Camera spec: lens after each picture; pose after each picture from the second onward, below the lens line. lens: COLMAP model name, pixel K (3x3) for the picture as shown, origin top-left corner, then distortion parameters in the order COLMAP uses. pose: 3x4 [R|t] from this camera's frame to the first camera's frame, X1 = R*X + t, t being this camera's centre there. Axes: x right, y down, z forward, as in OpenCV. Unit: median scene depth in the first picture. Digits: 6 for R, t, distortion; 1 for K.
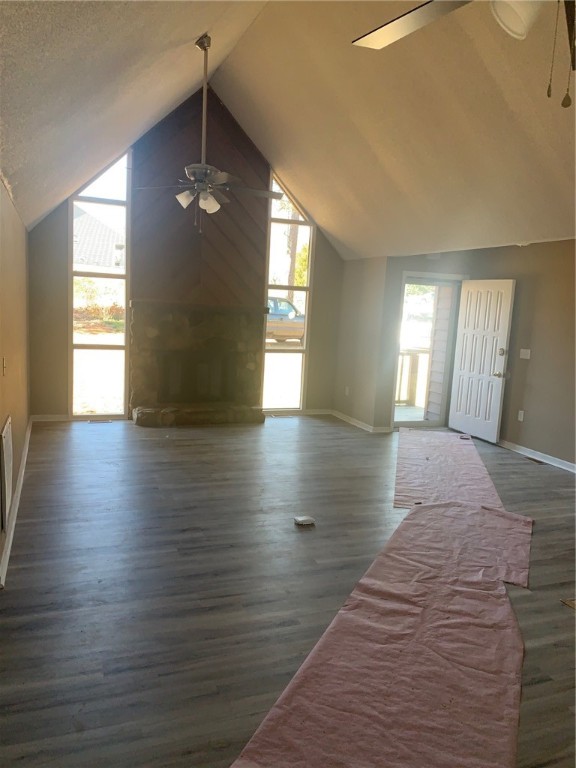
lens RADIAL K [[596.3, 0, 286.6], [0, 596.3, 385.7], [0, 0, 1]] dist [0.019616, -0.010995]
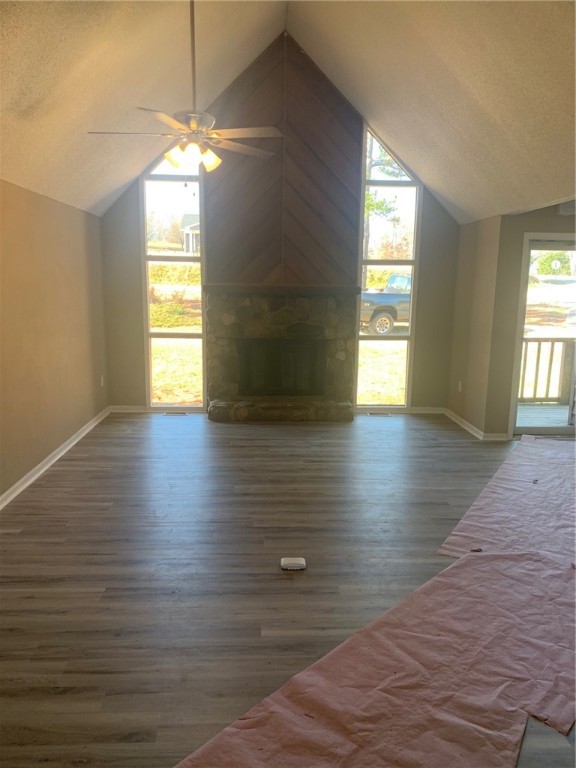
lens RADIAL K [[596.3, 0, 287.7], [0, 596.3, 382.7], [0, 0, 1]] dist [0.019616, -0.010995]
pose [[0.947144, 0.016625, -0.320379, 0.158675], [-0.011035, 0.999754, 0.019255, -0.010578], [0.320620, -0.014701, 0.947094, 0.170657]]
